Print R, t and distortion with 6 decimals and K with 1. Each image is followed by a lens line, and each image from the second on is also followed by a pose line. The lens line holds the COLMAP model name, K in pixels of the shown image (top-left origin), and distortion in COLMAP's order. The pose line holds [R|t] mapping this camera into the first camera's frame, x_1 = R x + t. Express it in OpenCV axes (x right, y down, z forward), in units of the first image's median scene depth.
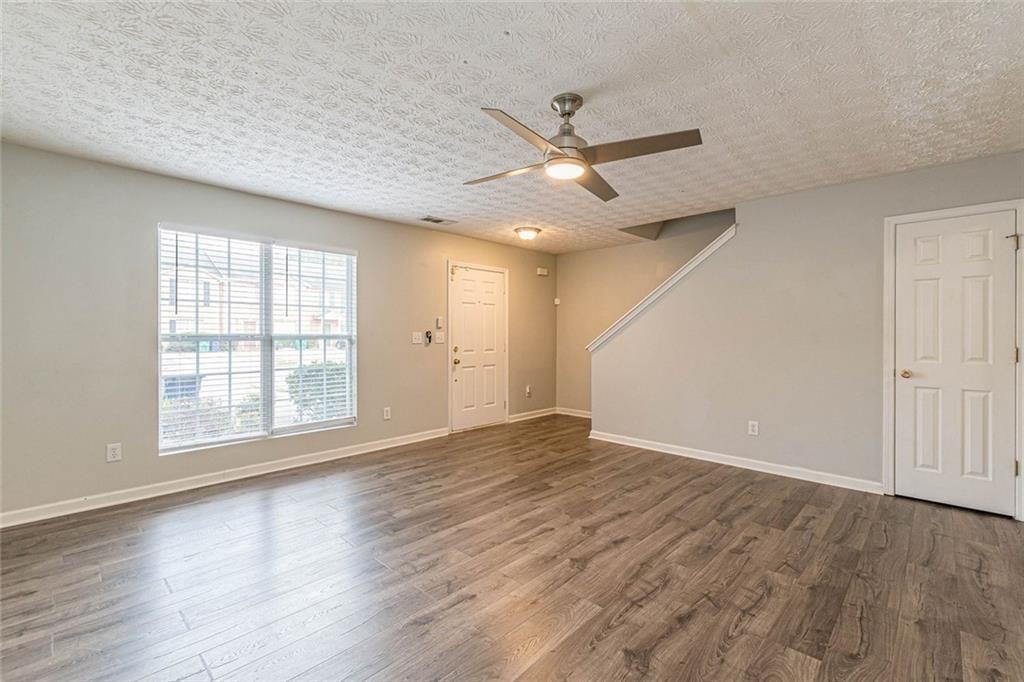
lens RADIAL K [[444.0, 0, 513.9], [0, 444.0, 343.6], [0, 0, 1]] dist [0.010792, -0.004528]
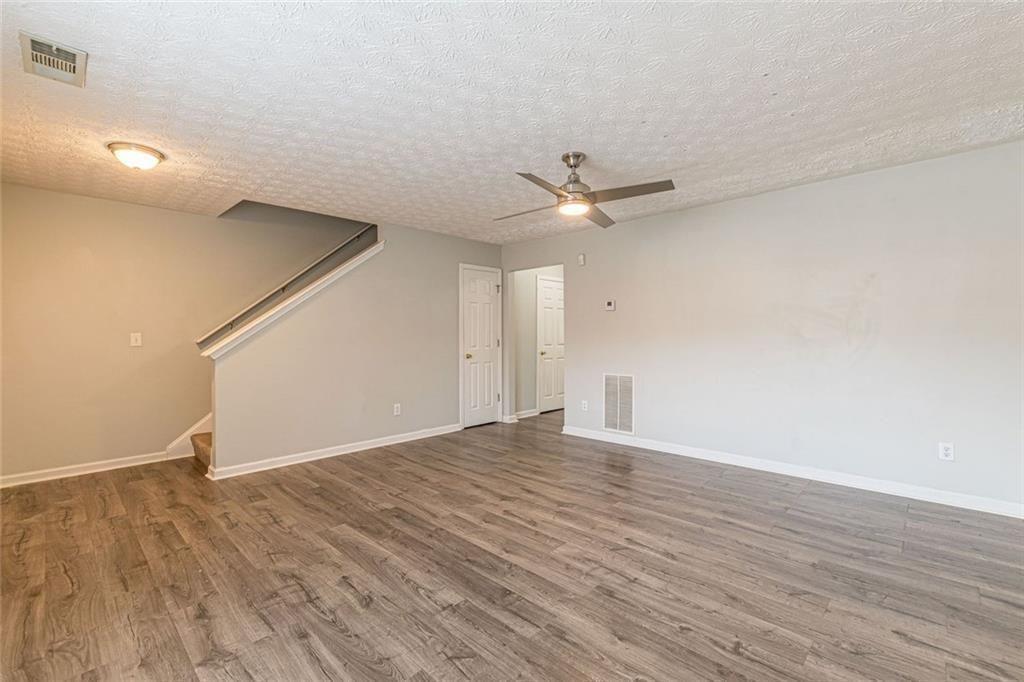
lens RADIAL K [[444.0, 0, 509.8], [0, 444.0, 340.1], [0, 0, 1]] dist [0.010792, -0.004528]
pose [[0.015097, -0.016186, 0.999755, -0.868668], [0.026661, 0.999520, 0.015779, -0.017055], [-0.999531, 0.026417, 0.015522, 0.835445]]
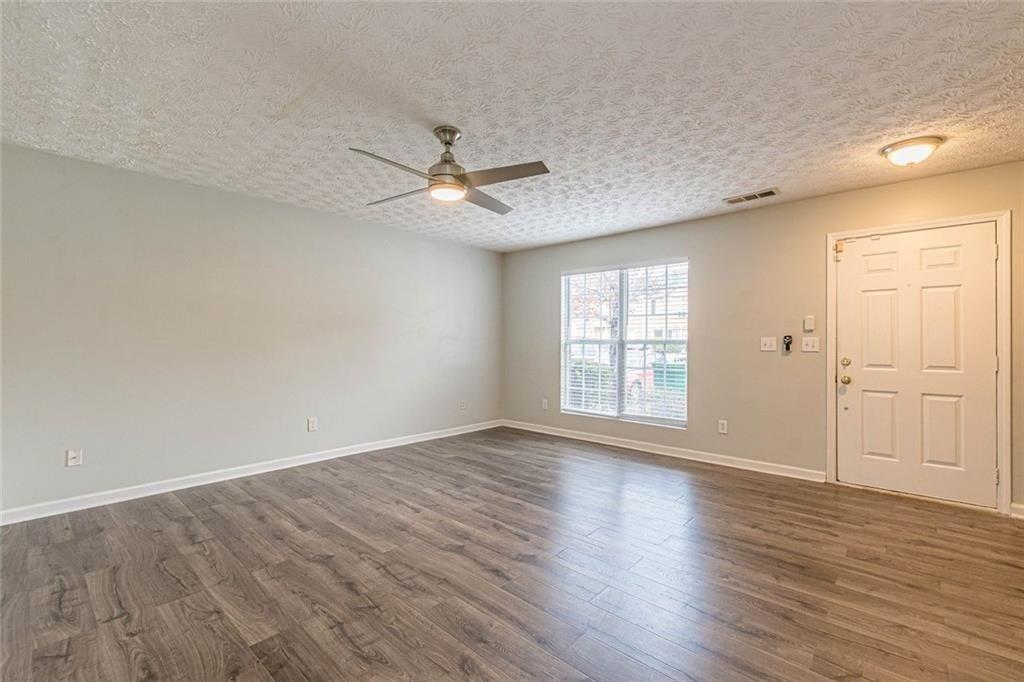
lens RADIAL K [[444.0, 0, 515.0], [0, 444.0, 346.9], [0, 0, 1]] dist [0.010792, -0.004528]
pose [[0.029491, 0.011098, -0.999503, 0.901032], [-0.025503, 0.999621, 0.010347, -0.006409], [0.999240, 0.025186, 0.029763, 0.813517]]
